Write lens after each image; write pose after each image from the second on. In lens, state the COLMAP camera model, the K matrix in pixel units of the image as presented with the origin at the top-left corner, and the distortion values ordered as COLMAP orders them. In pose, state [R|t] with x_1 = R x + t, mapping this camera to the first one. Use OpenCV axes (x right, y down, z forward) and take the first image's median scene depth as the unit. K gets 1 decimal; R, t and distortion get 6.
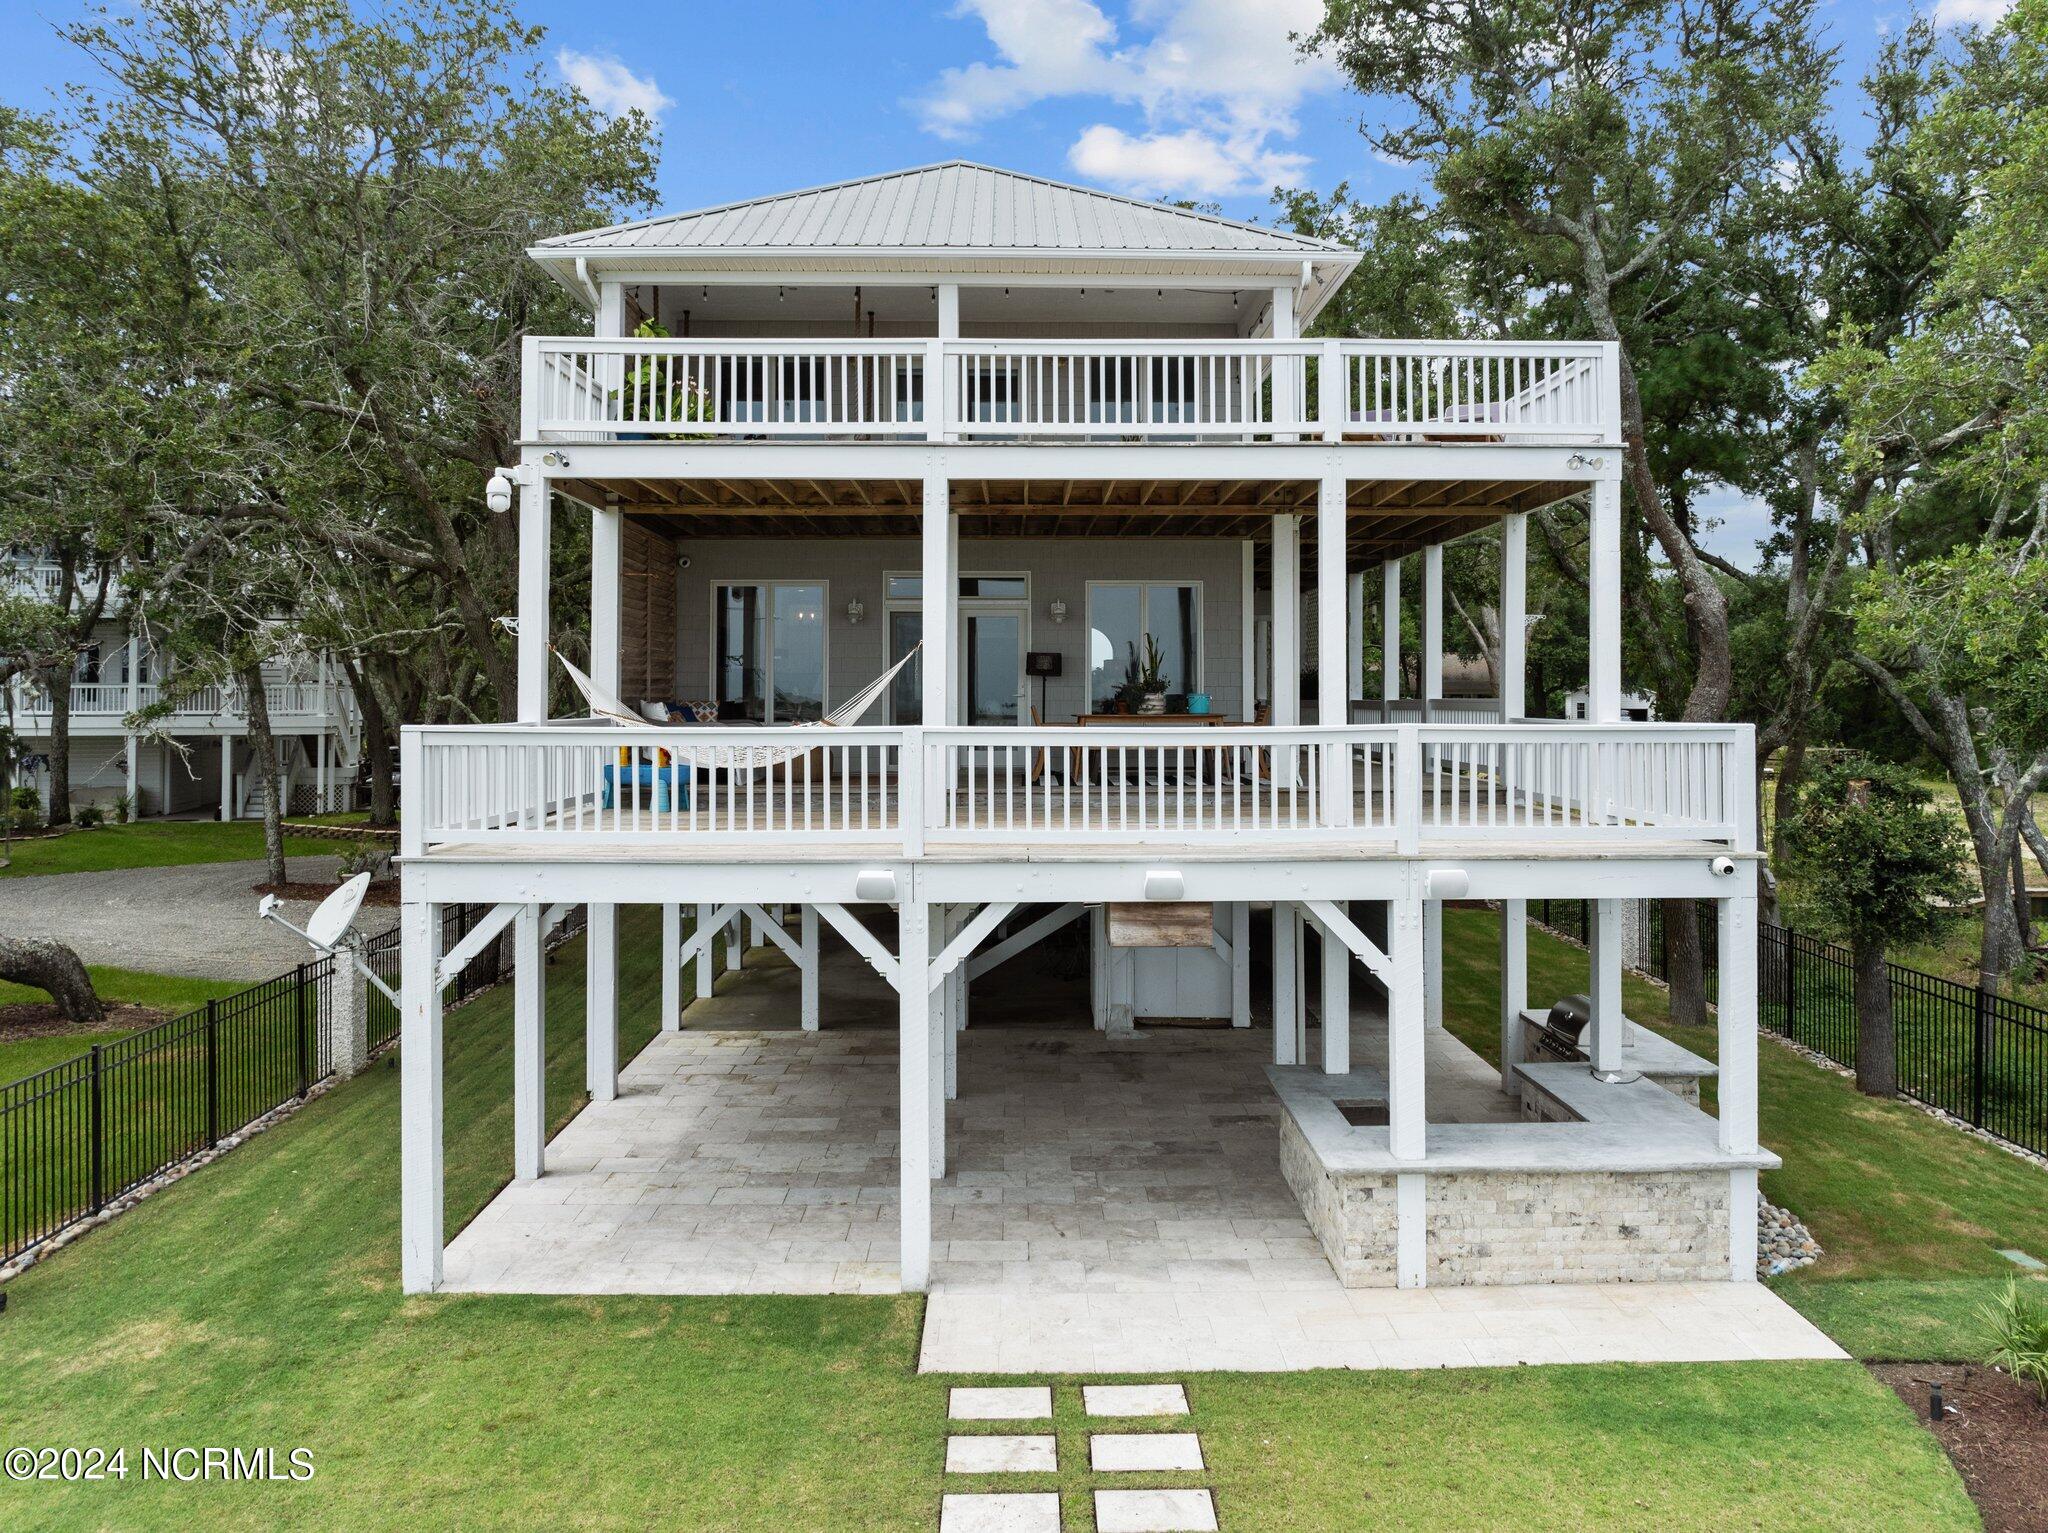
lens RADIAL K [[1474.5, 0, 1038.0], [0, 1474.5, 663.5], [0, 0, 1]] dist [-0.045101, 0.014582]
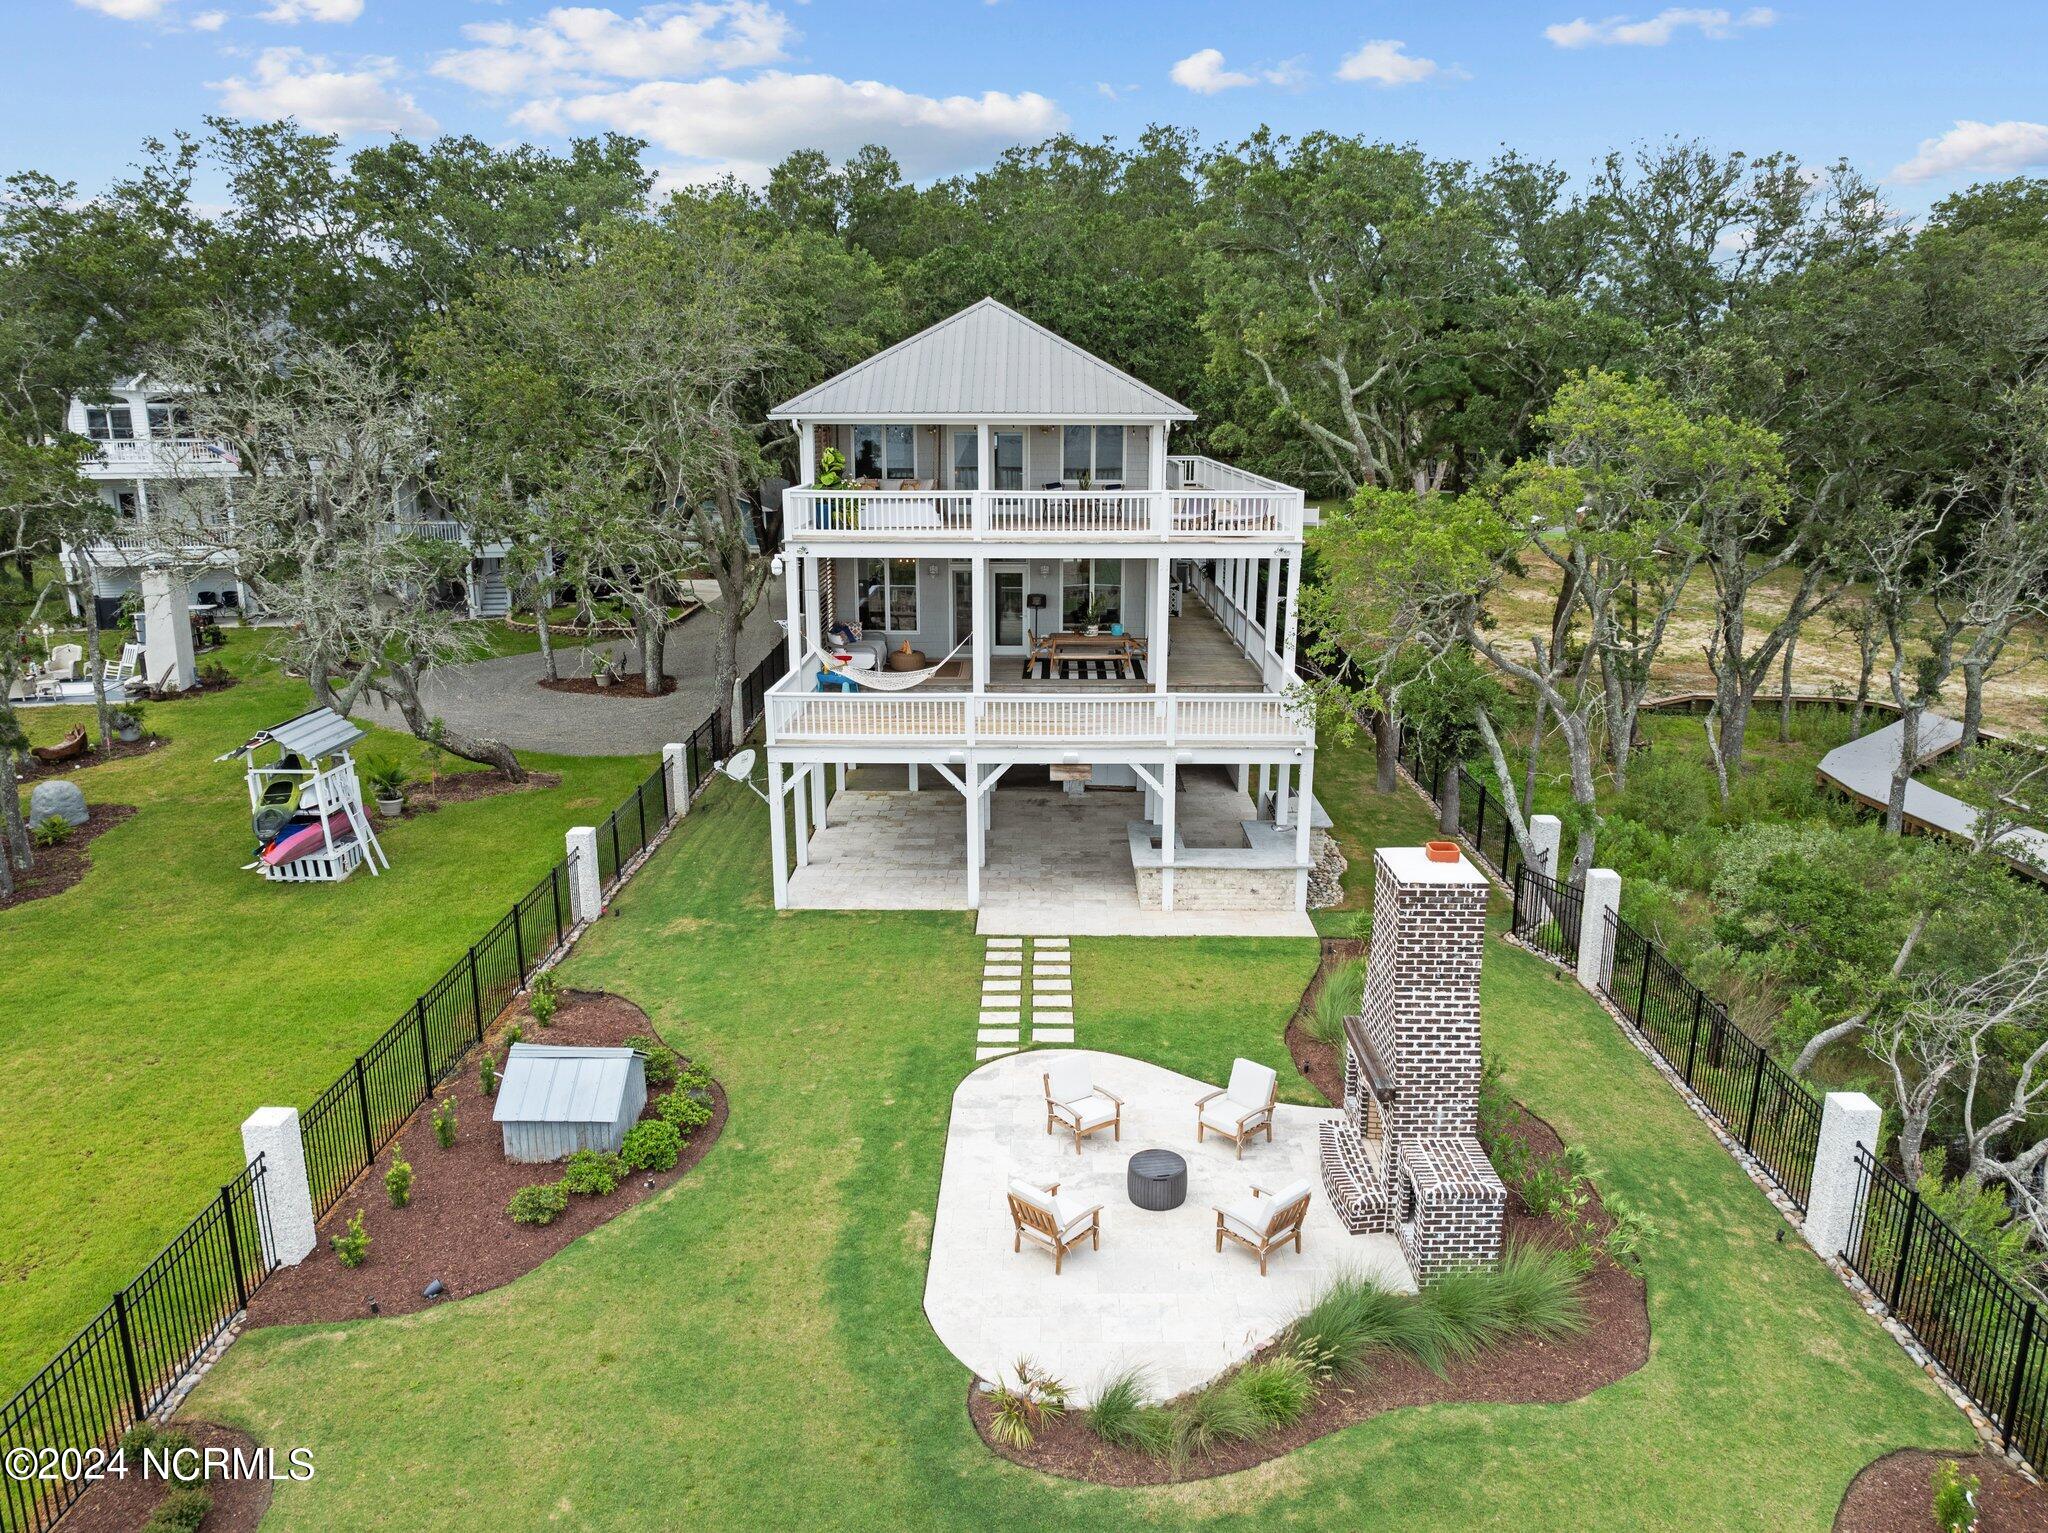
lens RADIAL K [[1431.3, 0, 1035.0], [0, 1431.3, 766.3], [0, 0, 1]] dist [-0.033425, 0.005883]
pose [[0.999627, 0.007677, -0.026216, 0.087740], [-0.000309, 0.962812, 0.270170, -0.489648], [0.027315, -0.270062, 0.962456, -1.342123]]
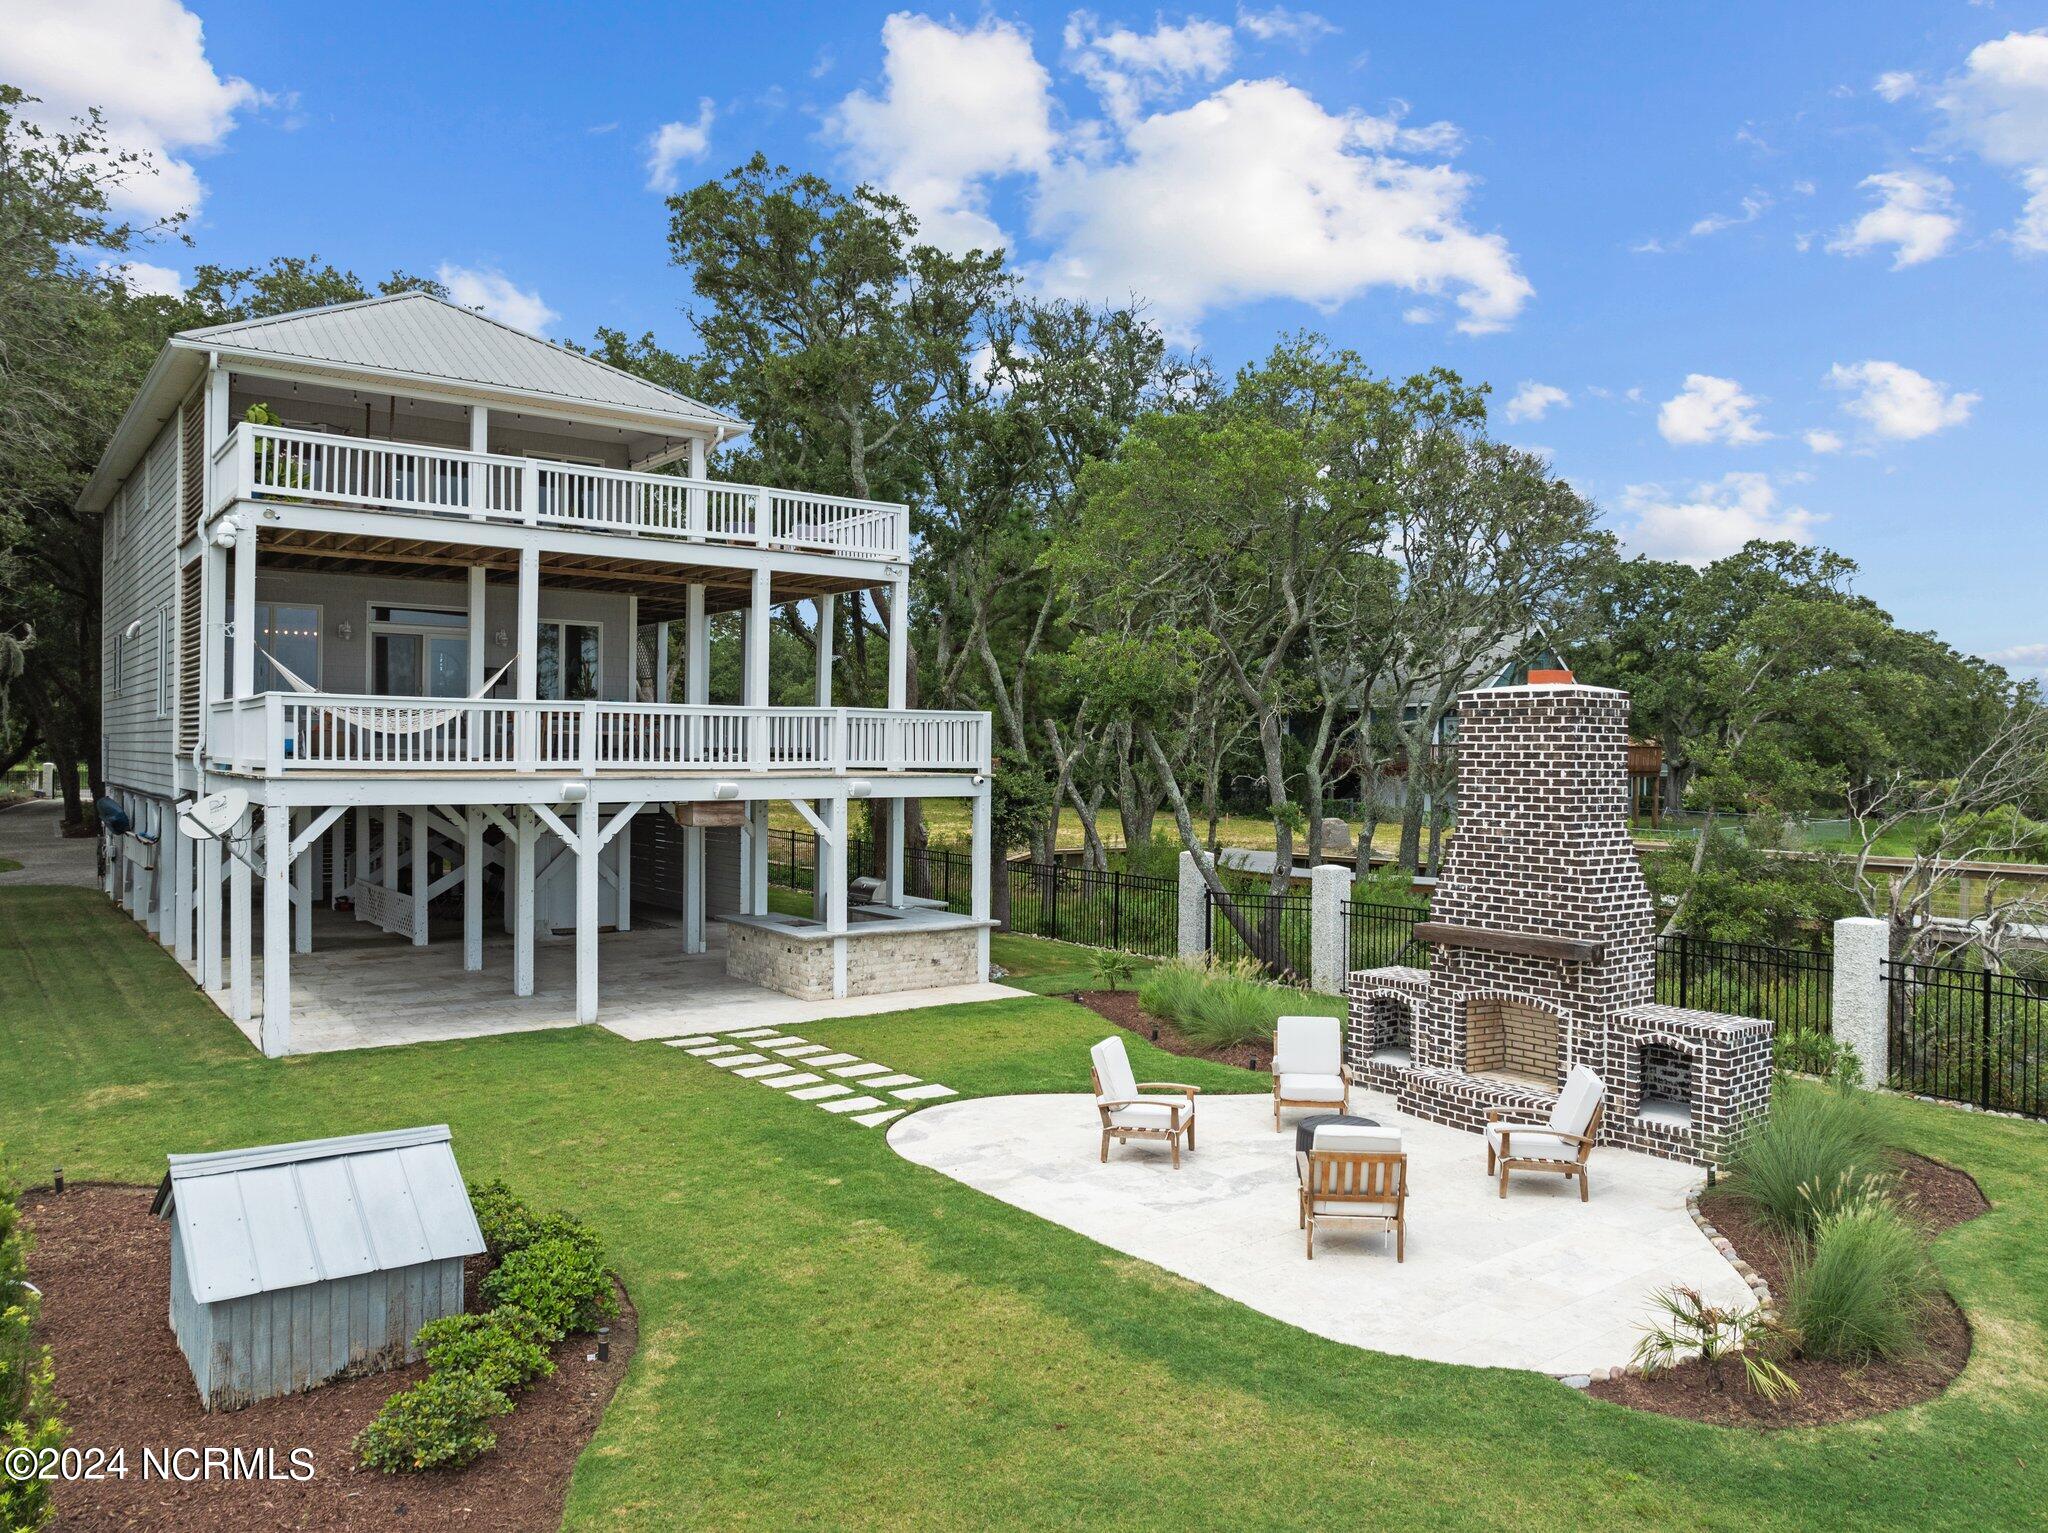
lens RADIAL K [[1452.9, 0, 1029.5], [0, 1452.9, 755.5], [0, 0, 1]] dist [-0.047445, 0.018264]
pose [[0.808656, 0.005790, 0.588253, -0.670597], [-0.023911, 0.999449, 0.023032, 0.055699], [-0.587796, -0.032690, 0.808349, -0.688570]]
